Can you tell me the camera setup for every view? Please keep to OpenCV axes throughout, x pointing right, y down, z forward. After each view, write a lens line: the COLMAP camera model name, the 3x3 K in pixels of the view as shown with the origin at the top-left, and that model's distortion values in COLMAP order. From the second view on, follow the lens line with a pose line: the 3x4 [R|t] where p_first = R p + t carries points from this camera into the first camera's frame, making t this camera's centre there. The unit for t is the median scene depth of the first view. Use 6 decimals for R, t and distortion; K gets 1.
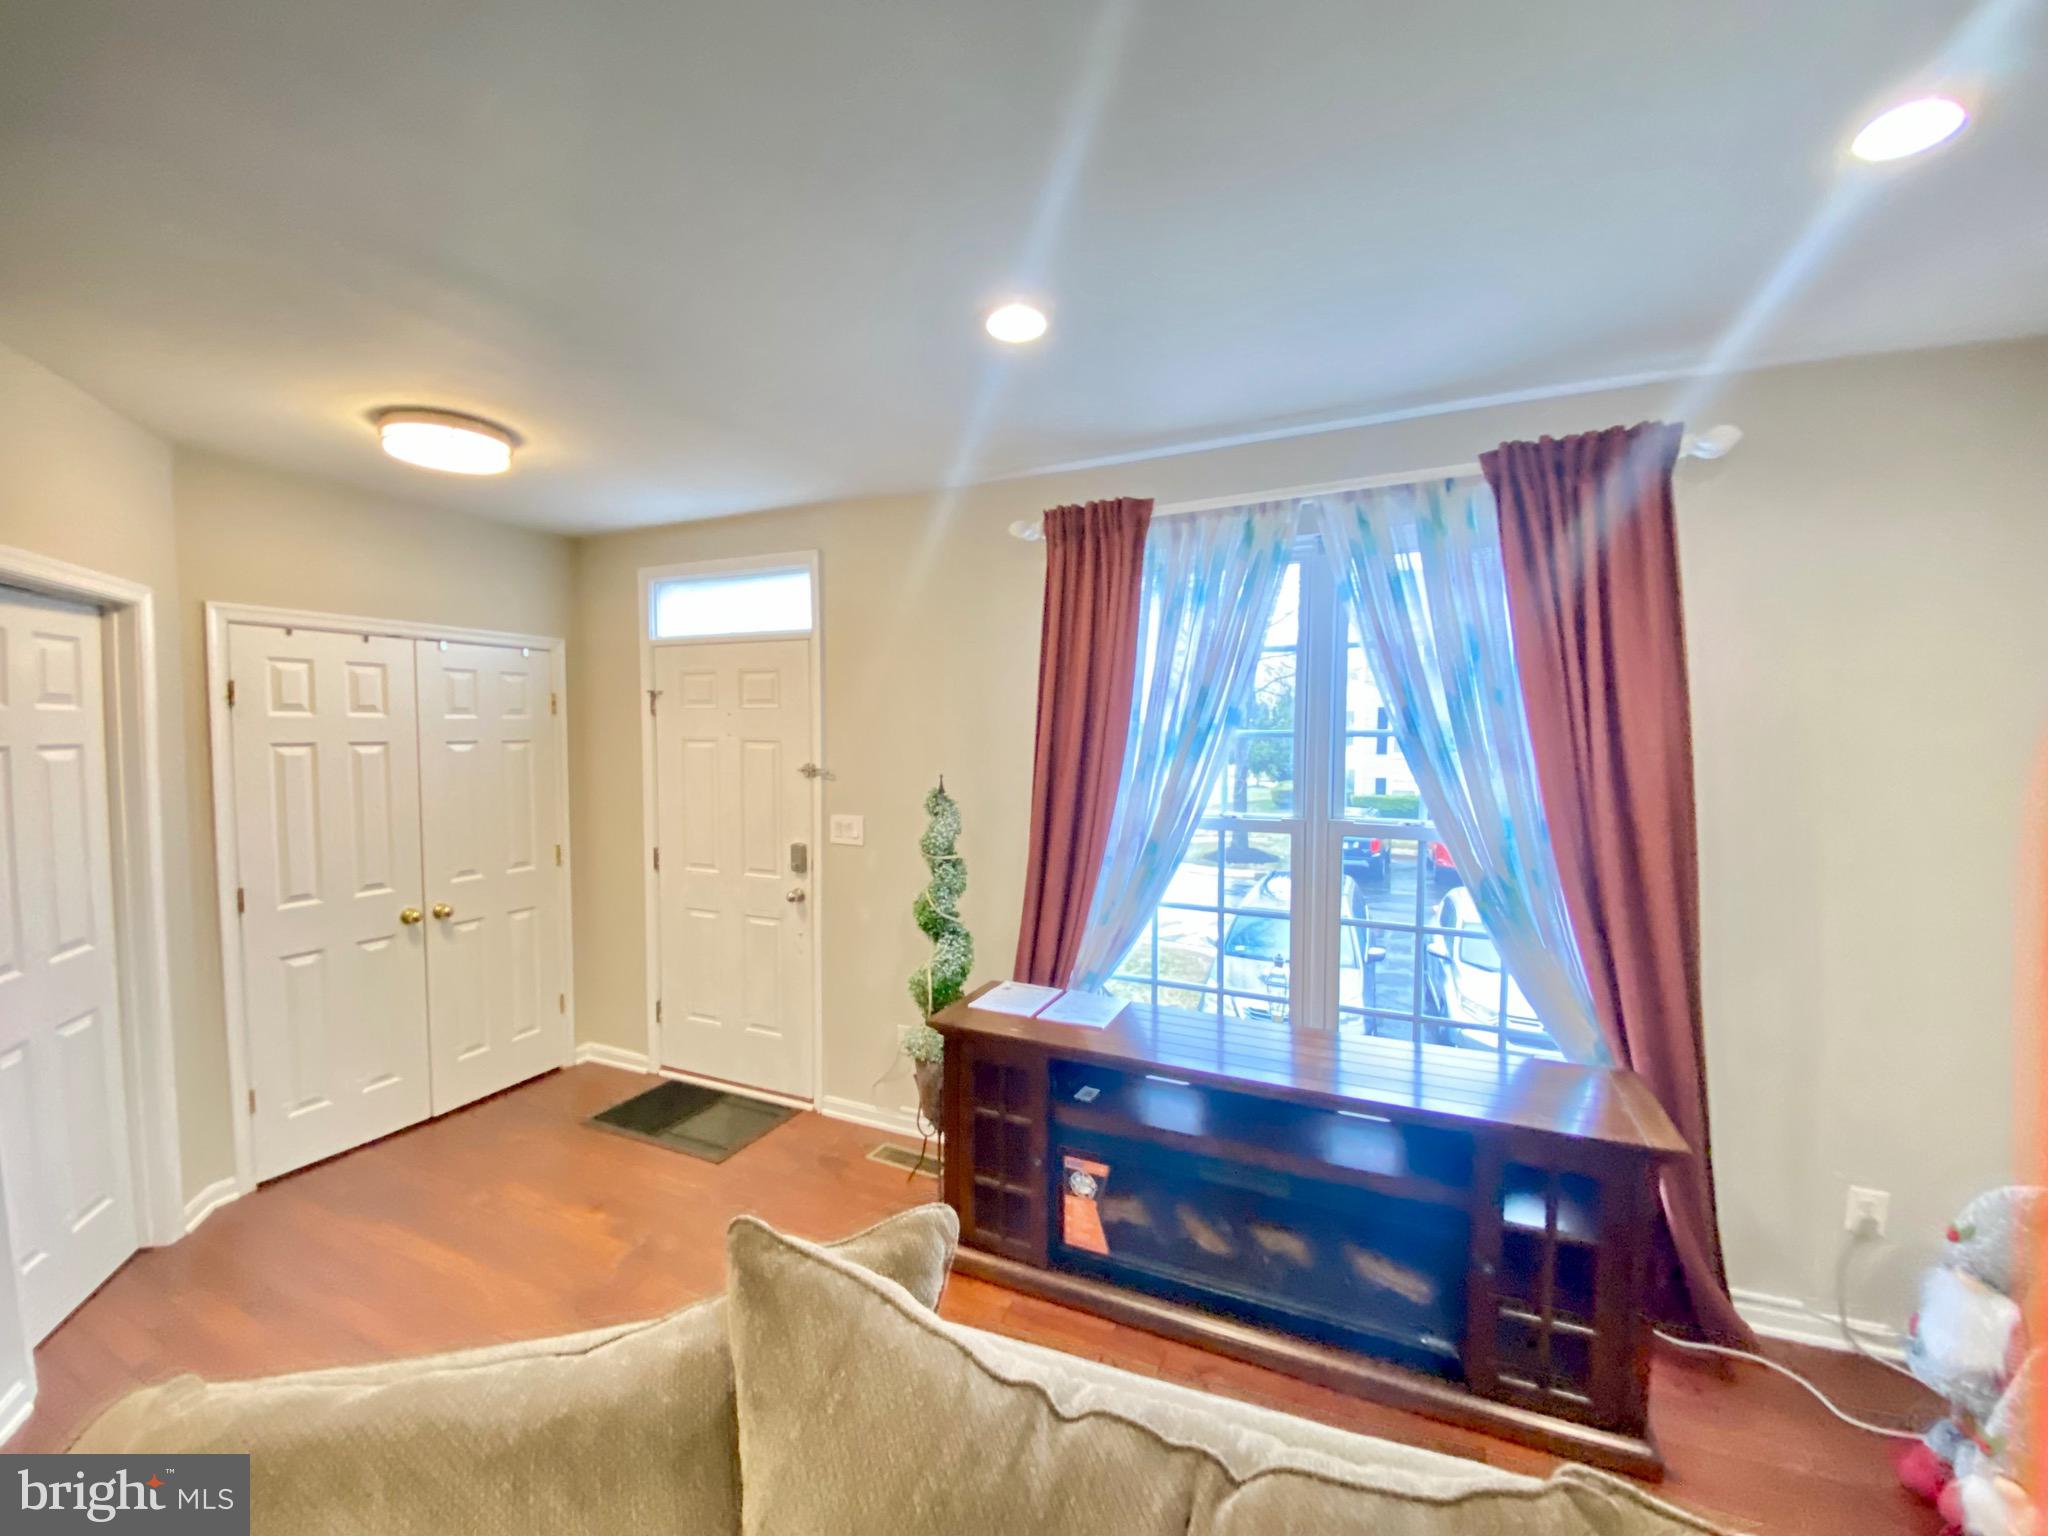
lens RADIAL K [[829.6, 0, 1025.9], [0, 829.6, 771.7], [0, 0, 1]] dist [0.013067, -0.017137]
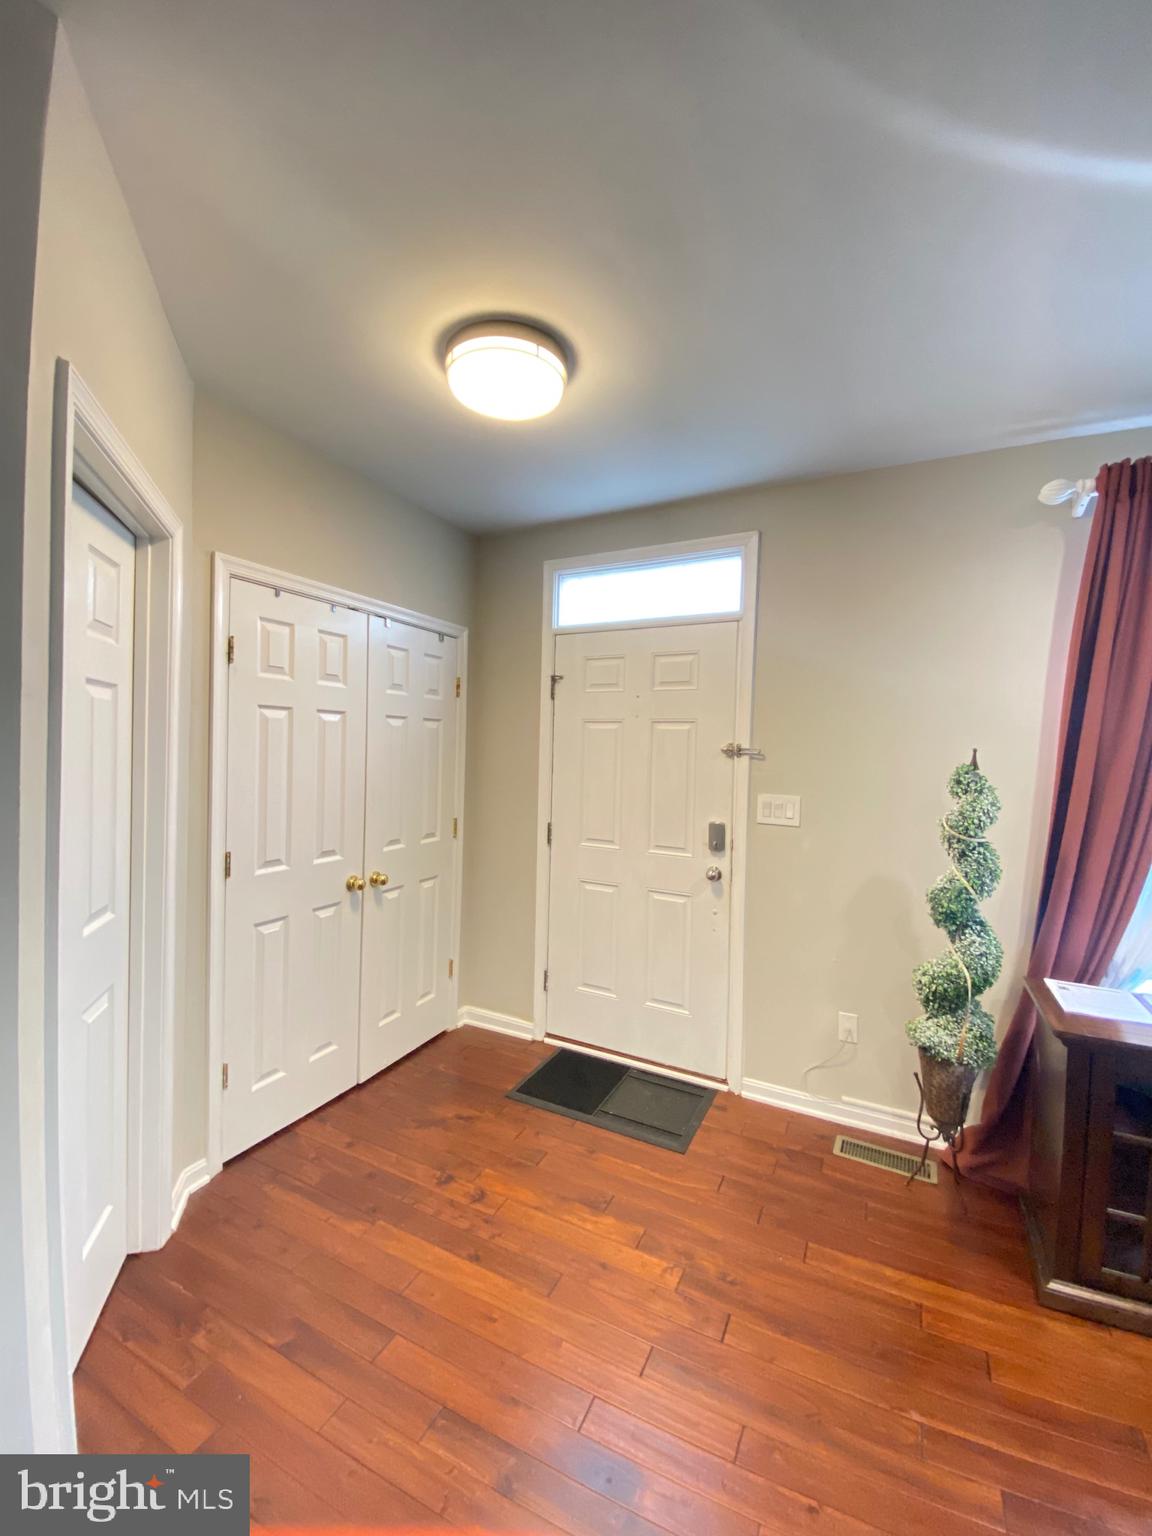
lens RADIAL K [[612.9, 0, 570.3], [0, 612.9, 763.1], [0, 0, 1]] dist [0.033750, -0.032303]
pose [[0.998684, 0.021718, -0.046453, -0.427042], [-0.023155, 0.999263, -0.030629, 0.041631], [0.045754, 0.031665, 0.998451, 0.243764]]
